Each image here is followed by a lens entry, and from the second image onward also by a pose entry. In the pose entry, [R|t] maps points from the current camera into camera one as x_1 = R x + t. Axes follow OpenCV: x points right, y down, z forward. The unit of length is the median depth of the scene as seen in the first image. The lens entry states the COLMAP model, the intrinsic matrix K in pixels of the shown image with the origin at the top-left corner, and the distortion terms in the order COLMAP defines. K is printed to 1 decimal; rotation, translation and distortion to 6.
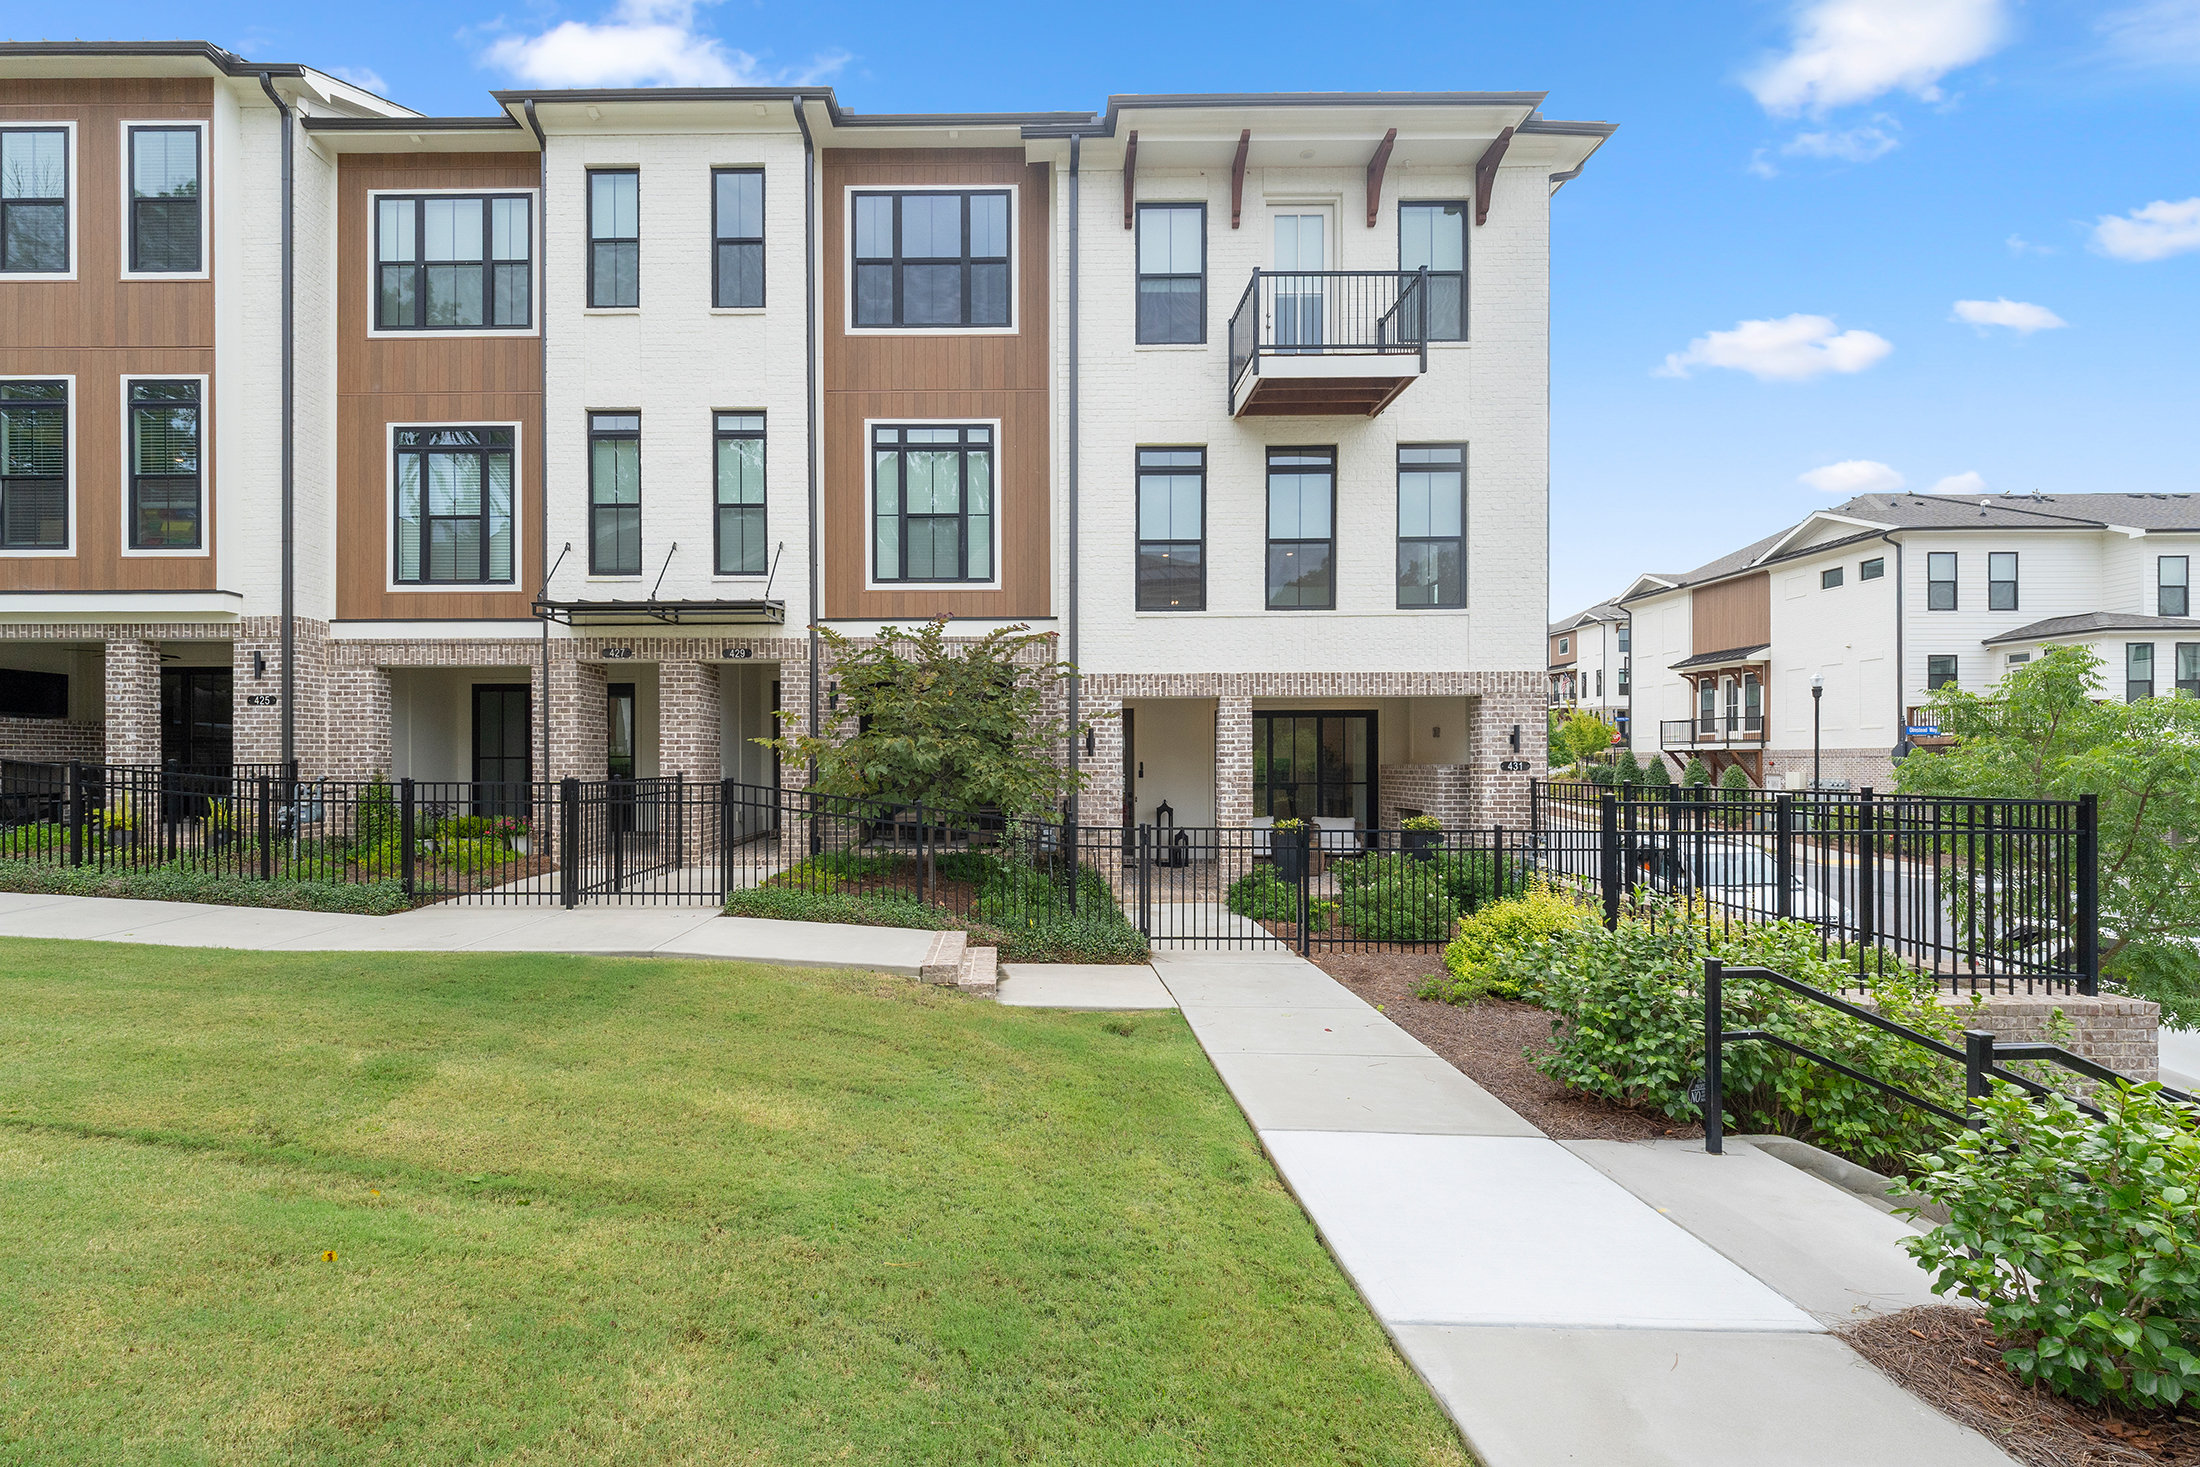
lens RADIAL K [[860.6, 0, 1100.5], [0, 860.6, 767.0], [0, 0, 1]] dist [-0.004558, -0.000353]
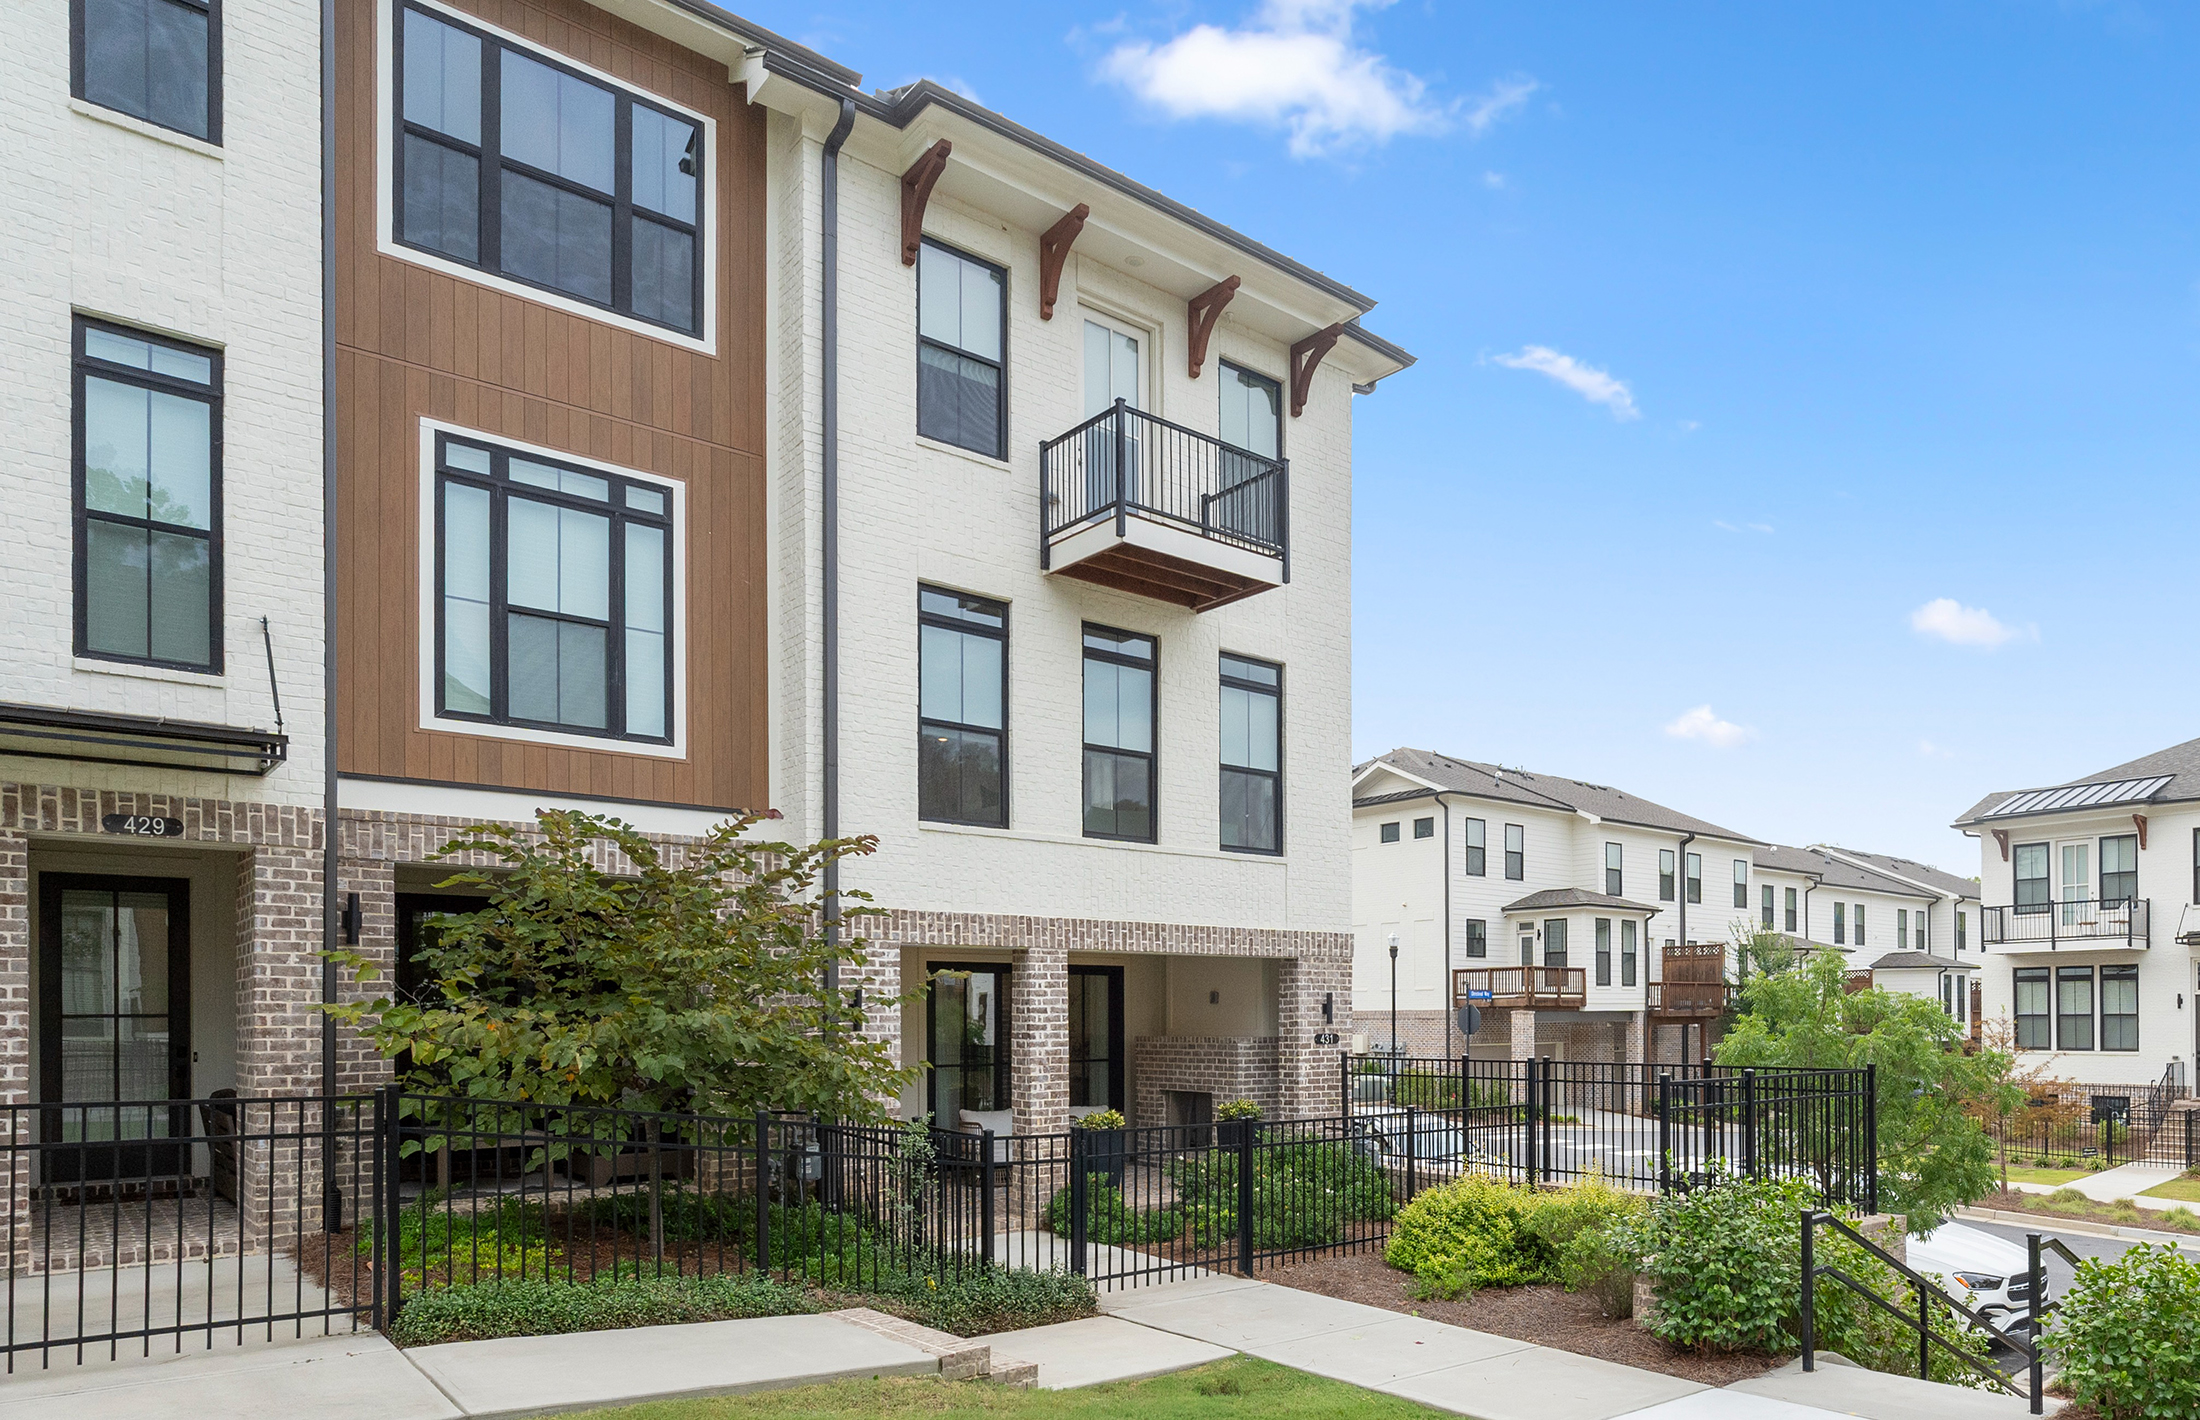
lens RADIAL K [[1347.9, 0, 1103.4], [0, 1347.9, 1009.8], [0, 0, 1]] dist [0.001883, -0.026982]
pose [[0.767925, 0.000423, 0.640540, -0.543037], [0.004787, 0.999968, -0.006399, -0.021818], [-0.640522, 0.007980, 0.767898, 0.077064]]
